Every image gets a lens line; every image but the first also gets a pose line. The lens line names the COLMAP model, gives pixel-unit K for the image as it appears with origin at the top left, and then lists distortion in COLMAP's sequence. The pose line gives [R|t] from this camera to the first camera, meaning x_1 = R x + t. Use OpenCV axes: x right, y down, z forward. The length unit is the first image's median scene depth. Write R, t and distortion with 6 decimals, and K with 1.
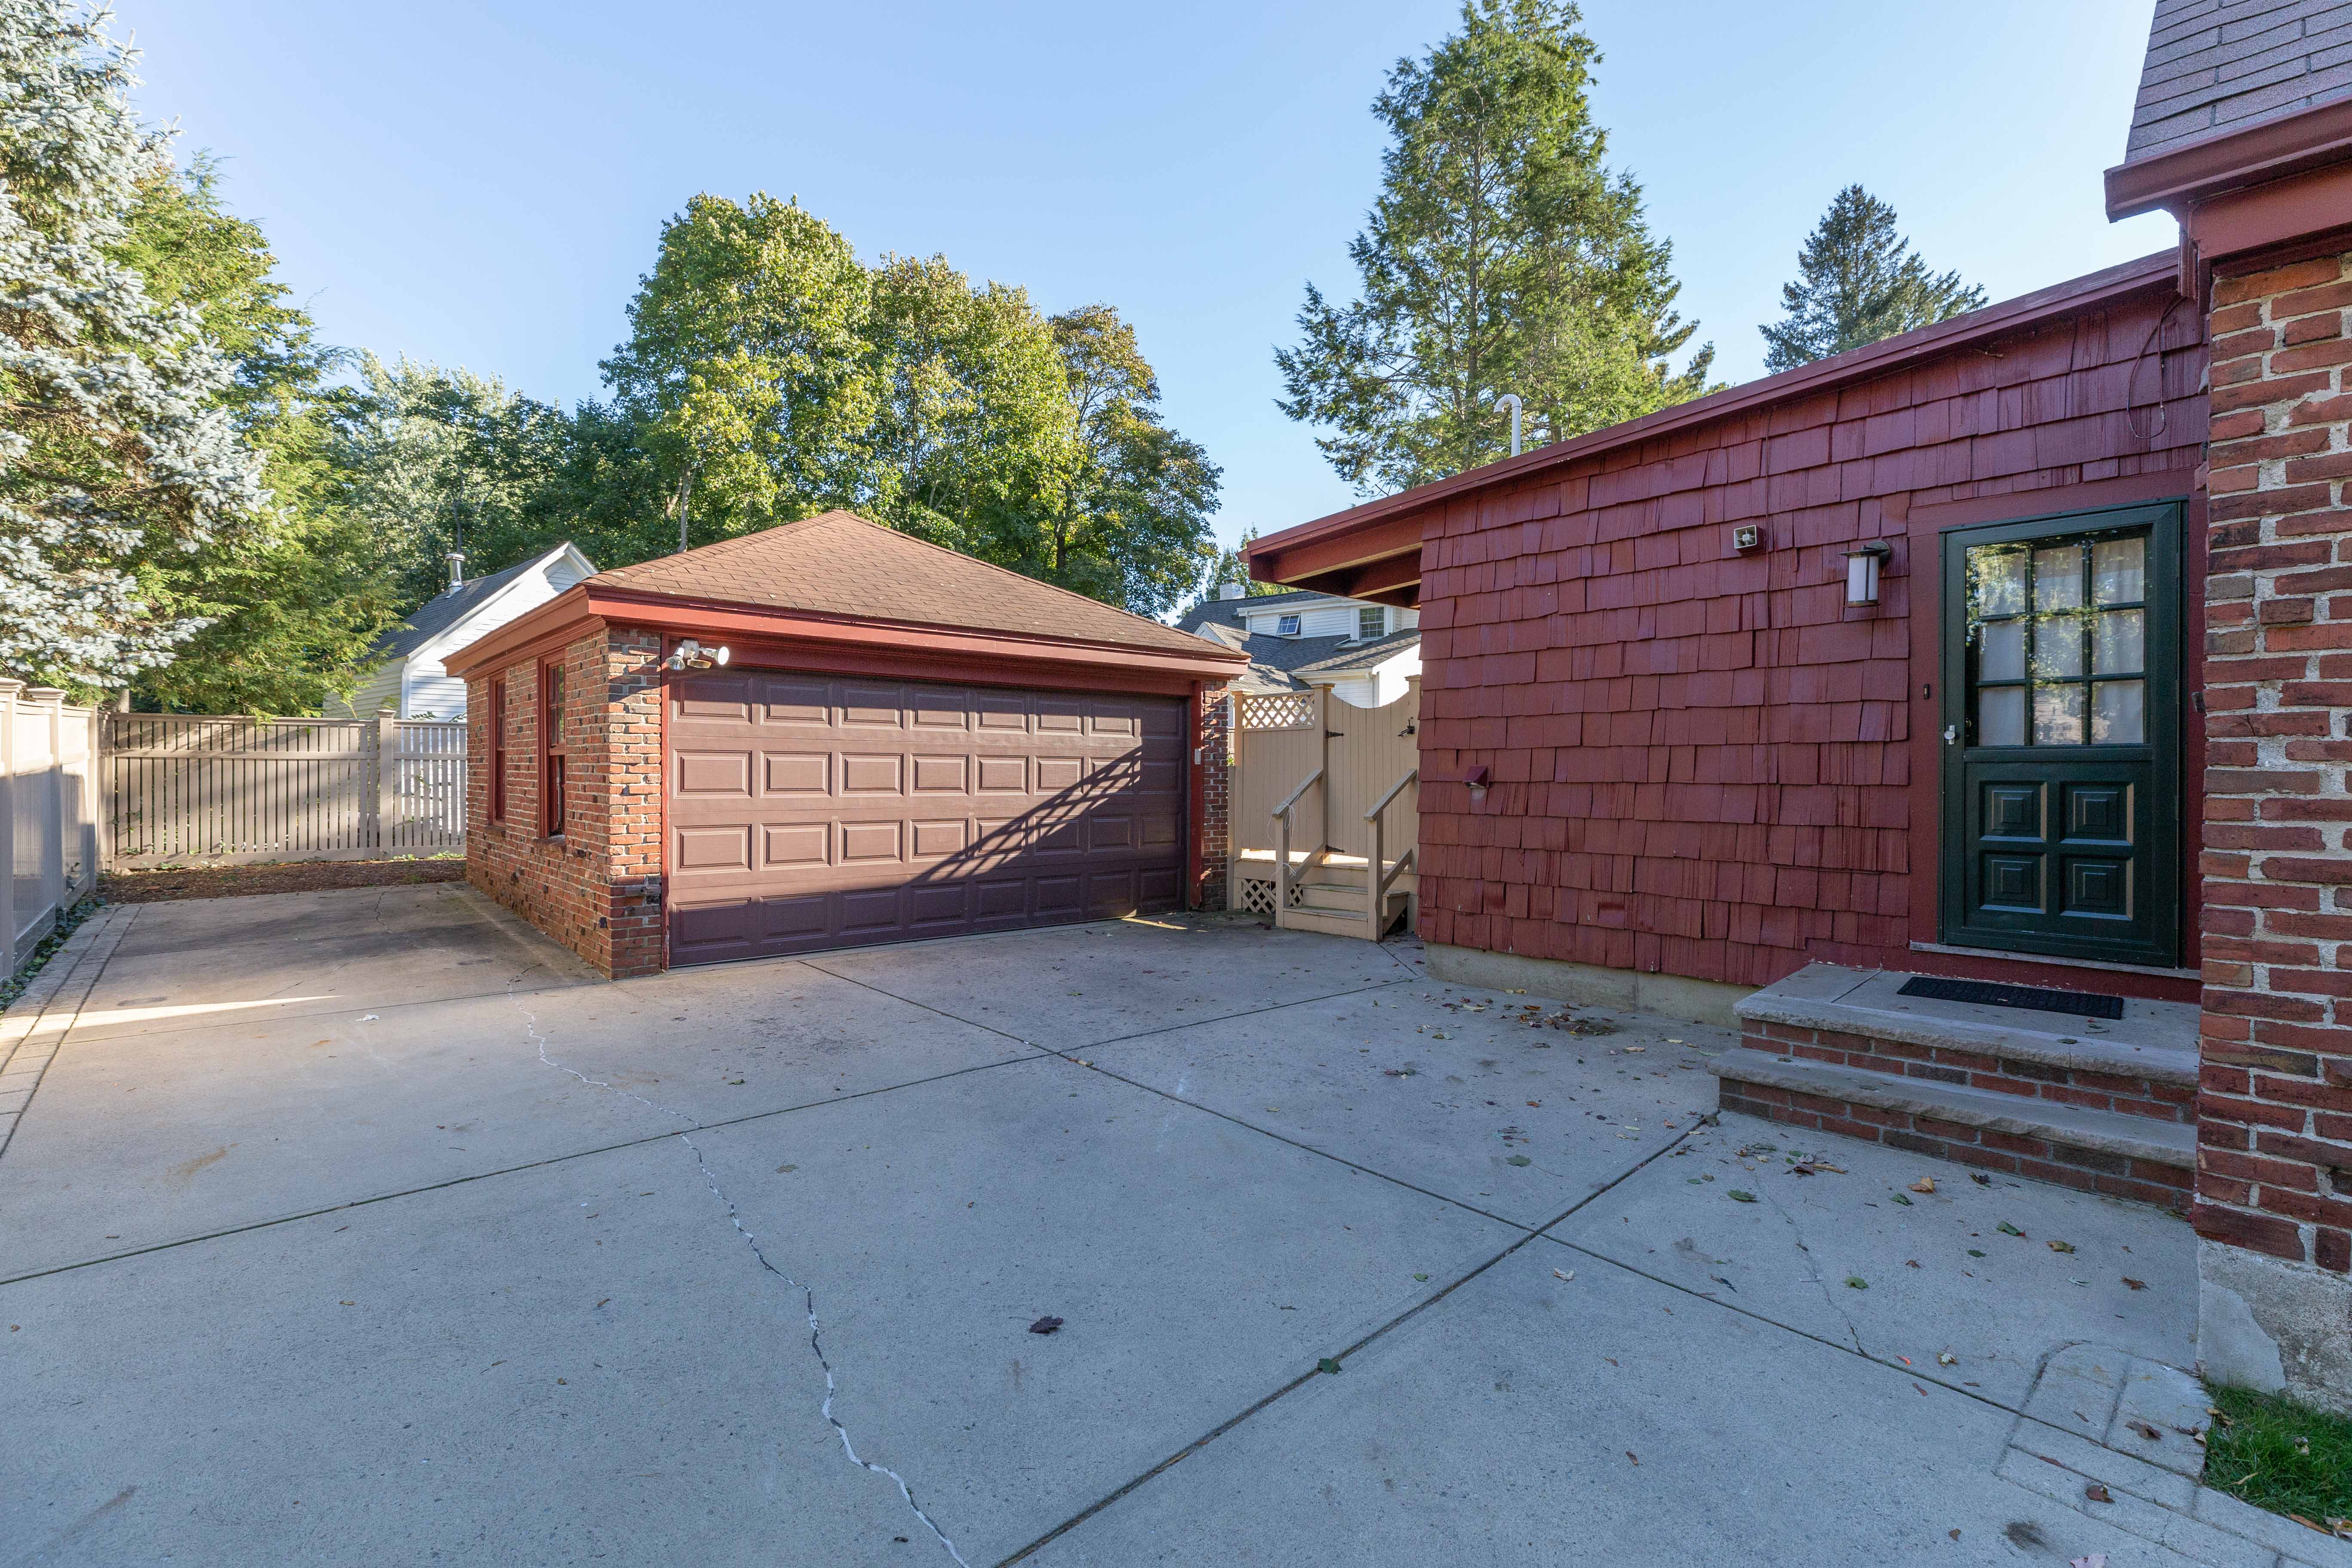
lens RADIAL K [[1076.7, 0, 1185.9], [0, 1076.7, 772.9], [0, 0, 1]] dist [0.017989, 0.000343]
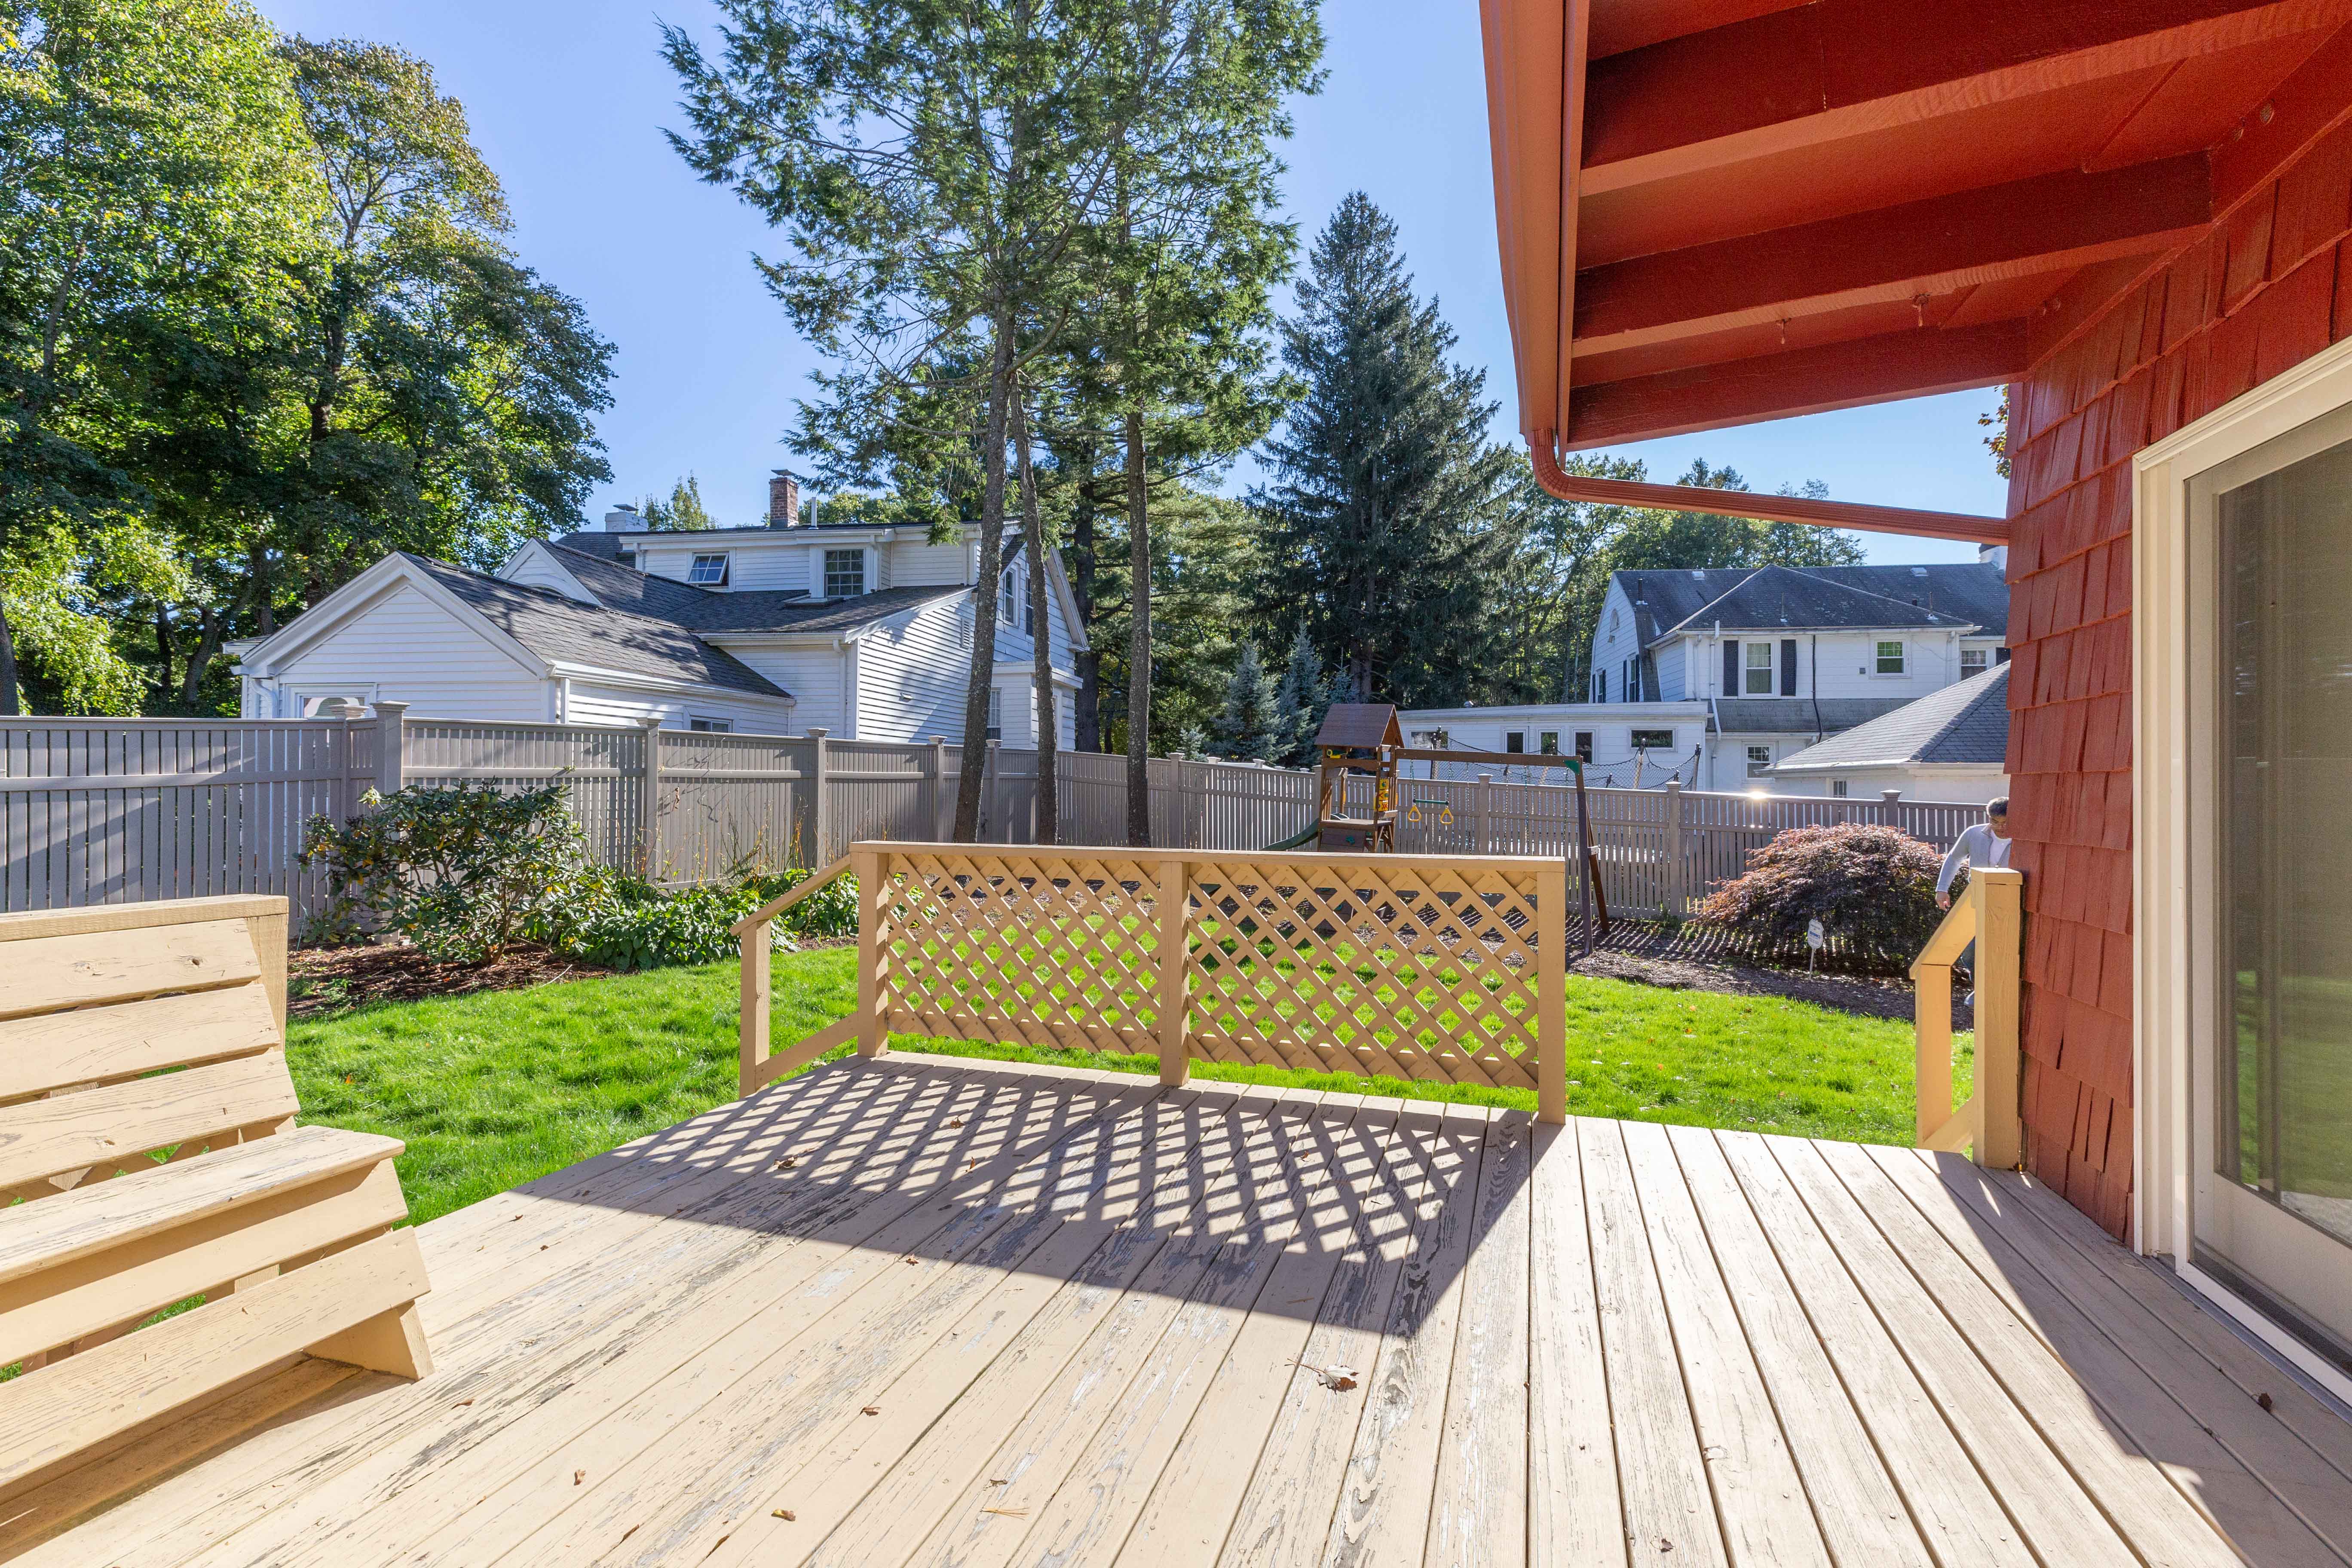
lens RADIAL K [[1076.7, 0, 1186.2], [0, 1076.7, 776.6], [0, 0, 1]] dist [0.017989, 0.000343]
pose [[0.885331, 0.013308, 0.464770, 0.040556], [-0.009899, 0.999903, -0.009775, -0.008971], [-0.464855, 0.004053, 0.885378, 0.245401]]
